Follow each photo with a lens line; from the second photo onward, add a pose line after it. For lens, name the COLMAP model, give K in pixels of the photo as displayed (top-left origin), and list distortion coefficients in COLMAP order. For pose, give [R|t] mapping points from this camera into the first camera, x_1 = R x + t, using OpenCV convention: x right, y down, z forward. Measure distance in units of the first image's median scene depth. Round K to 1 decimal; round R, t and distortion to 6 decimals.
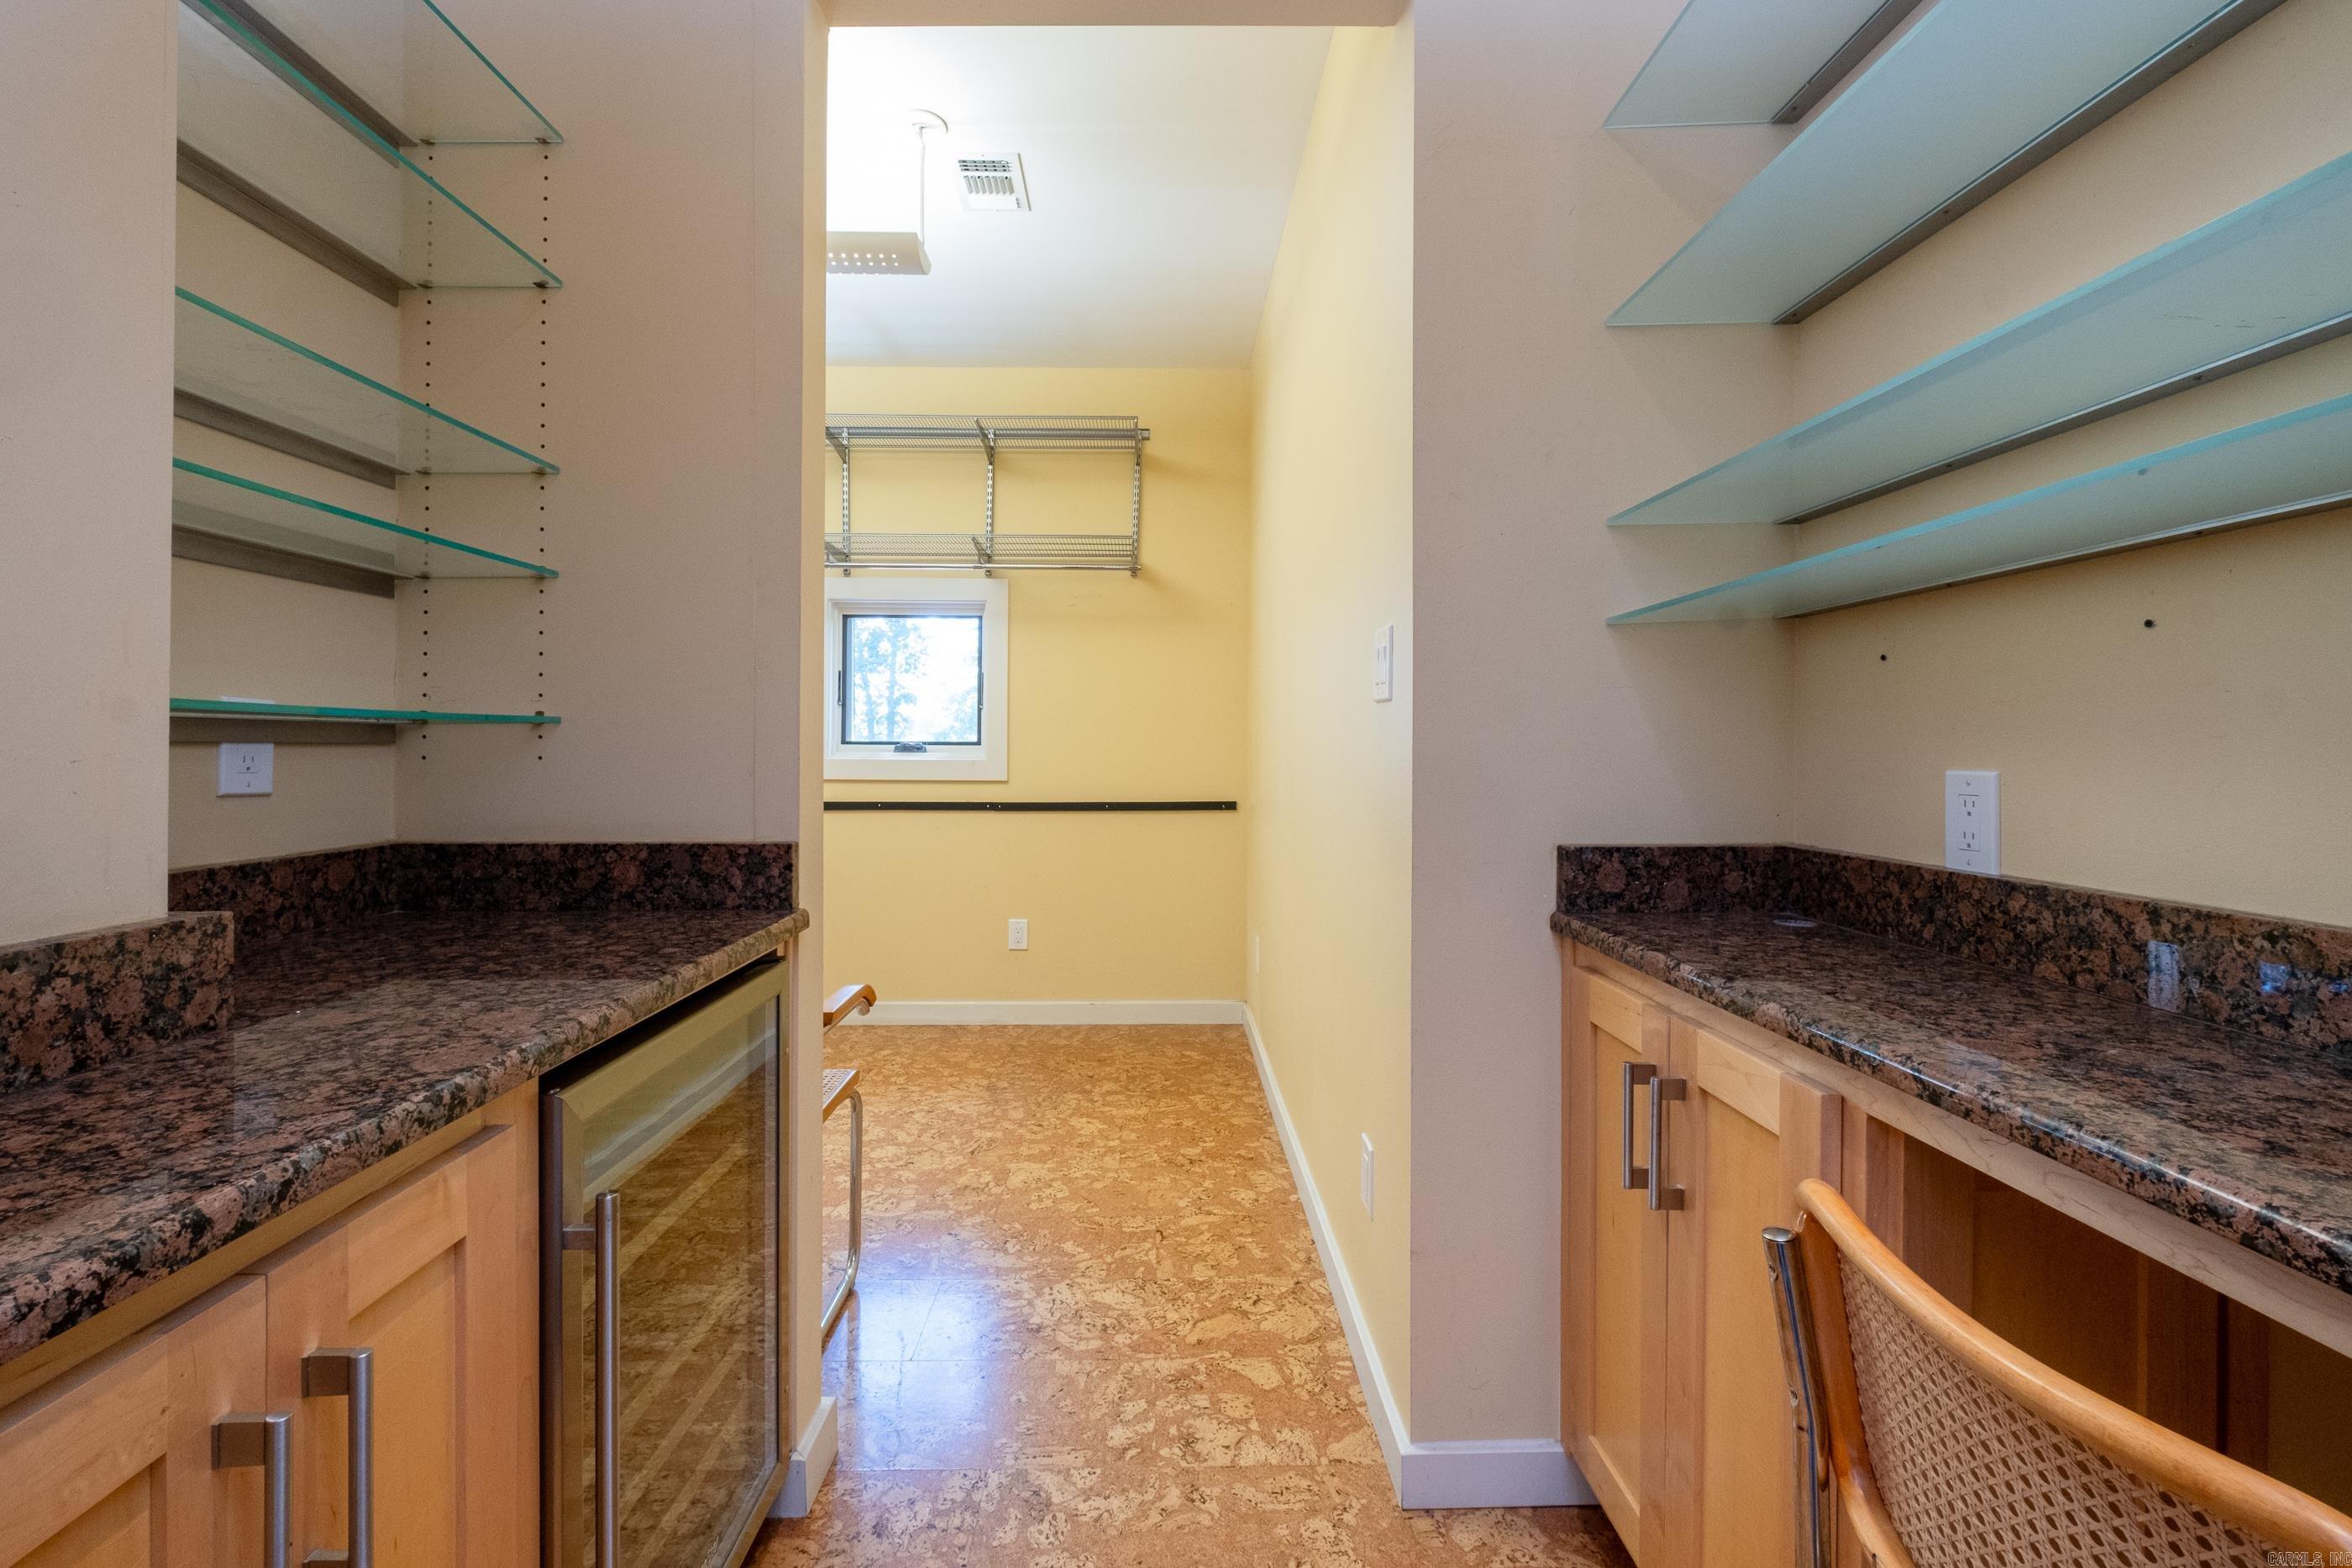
lens RADIAL K [[1055.6, 0, 1174.3], [0, 1055.6, 763.0], [0, 0, 1]] dist [-0.000657, 0.000526]
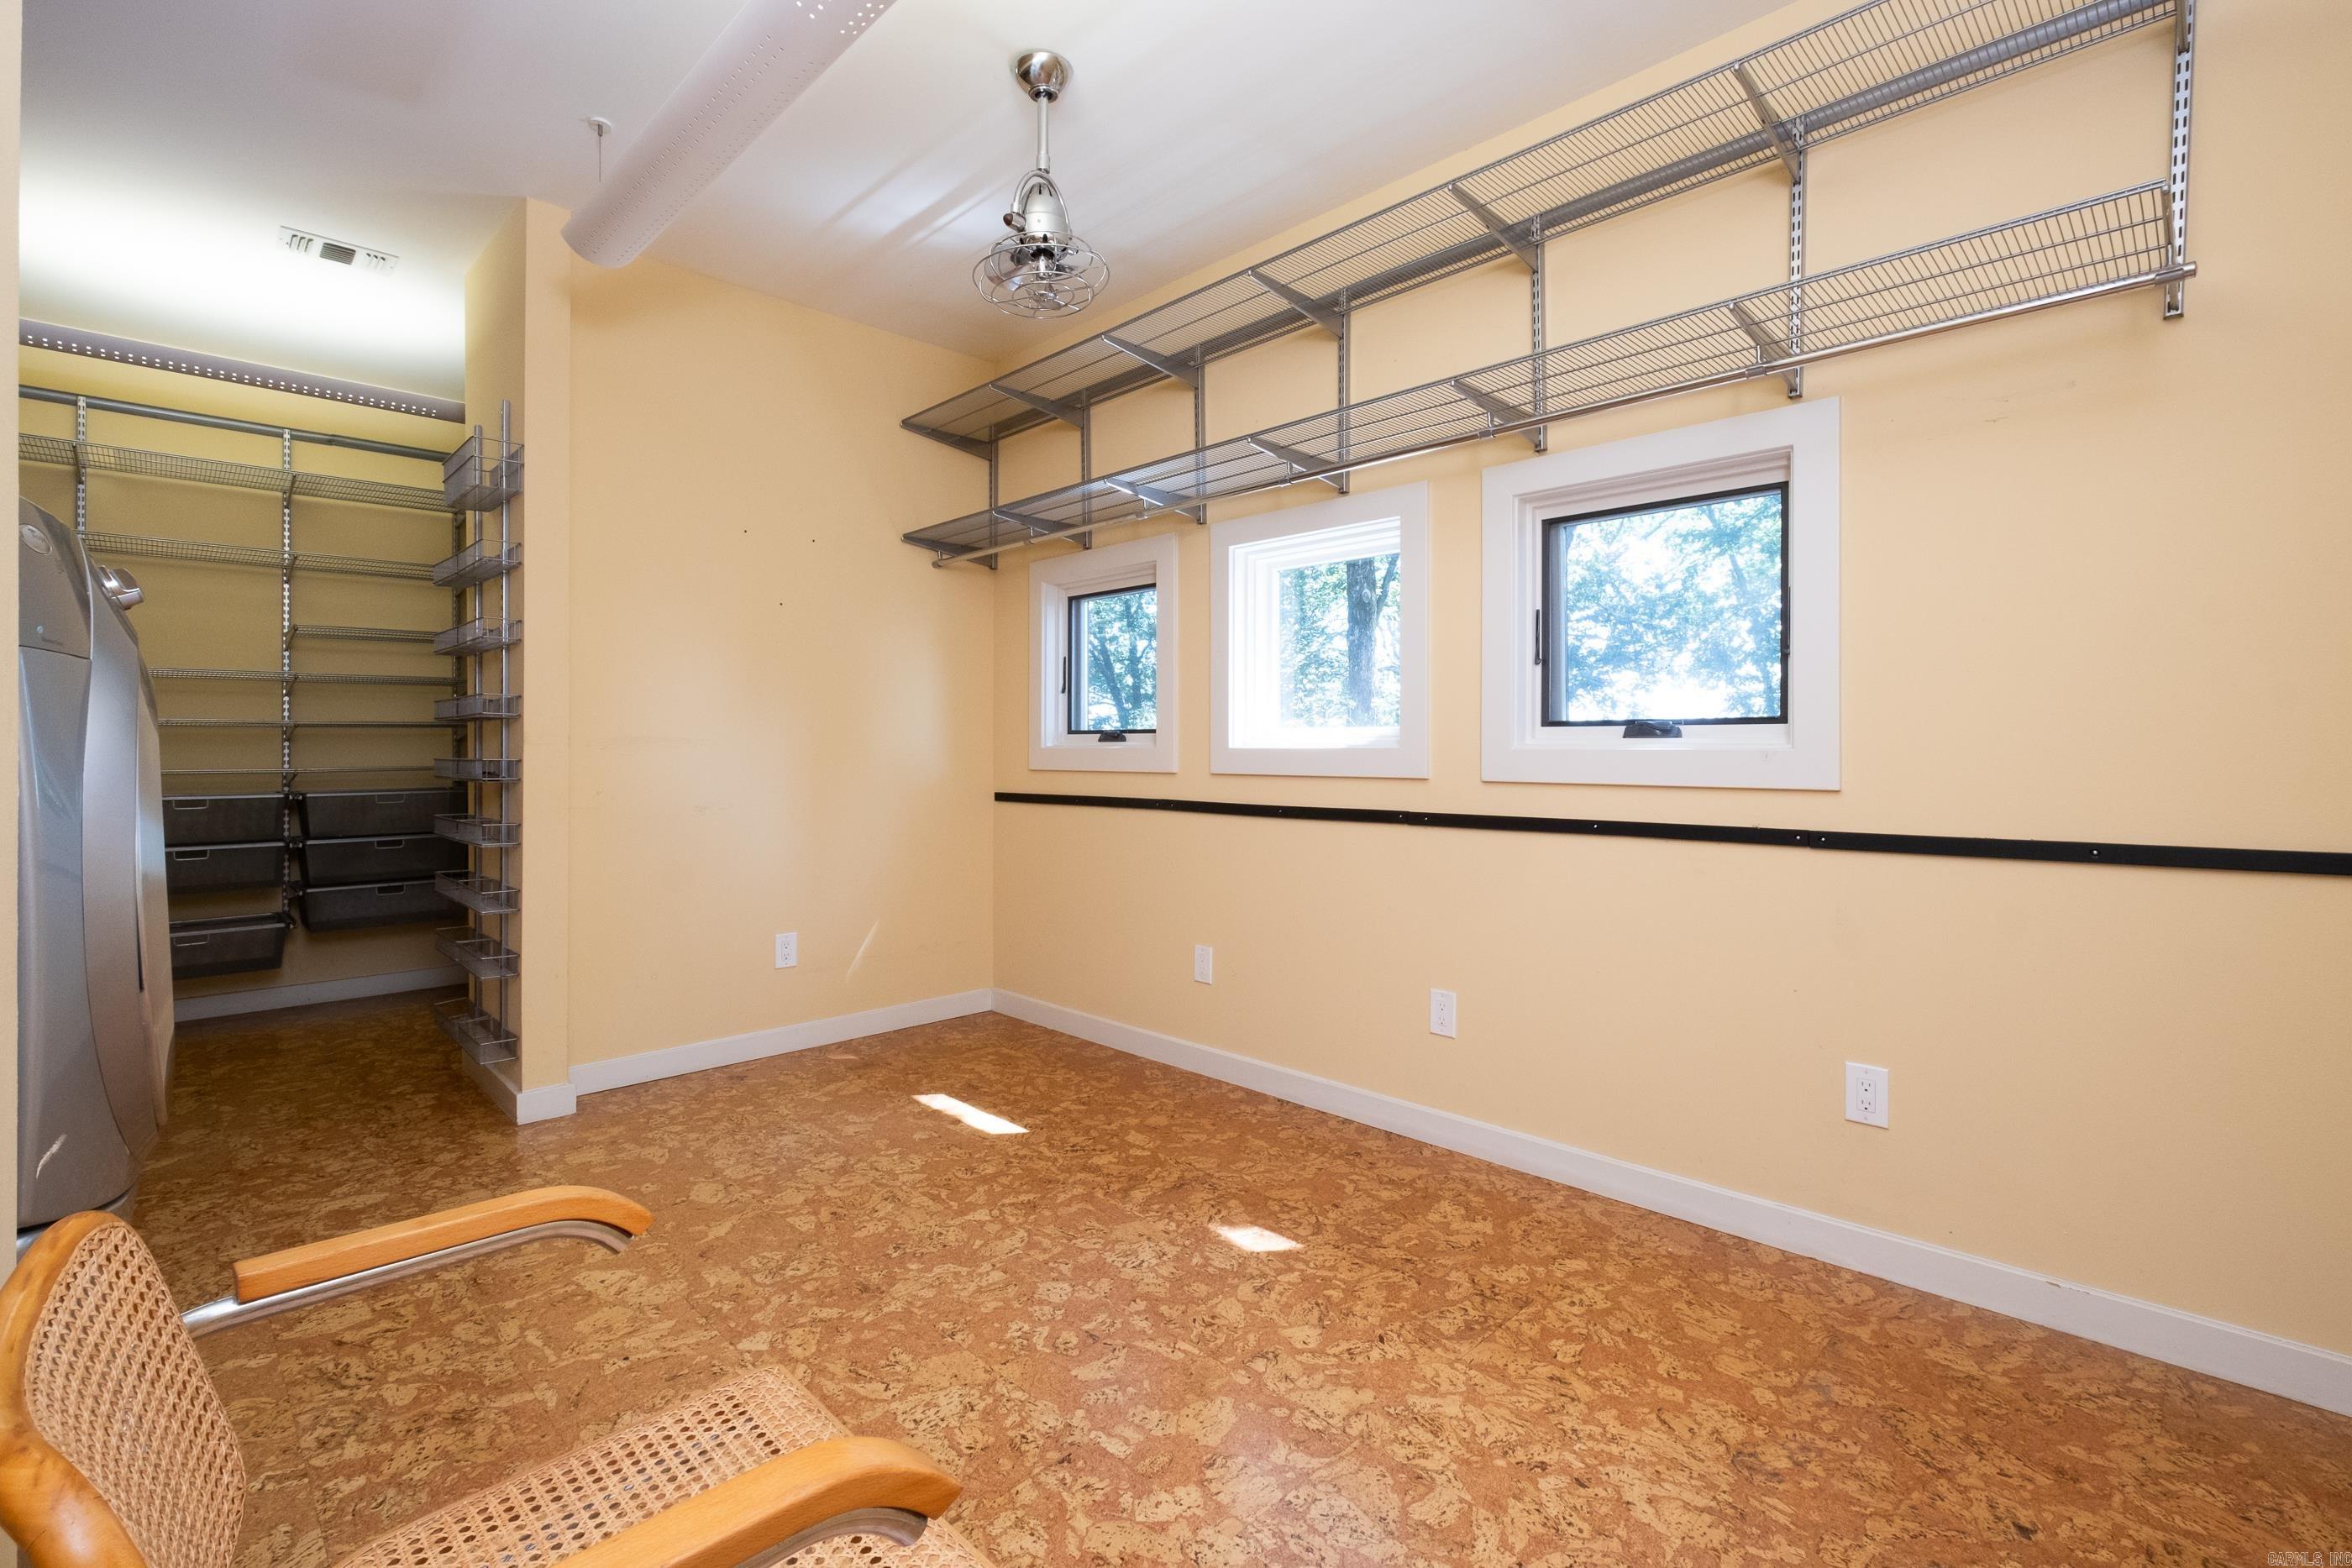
lens RADIAL K [[1055.6, 0, 1192.6], [0, 1055.6, 746.4], [0, 0, 1]] dist [-0.000657, 0.000526]
pose [[0.692474, -0.003934, -0.721433, -0.005677], [-0.006955, 0.999902, -0.012129, 0.003509], [0.721410, 0.013417, 0.692378, 0.420526]]
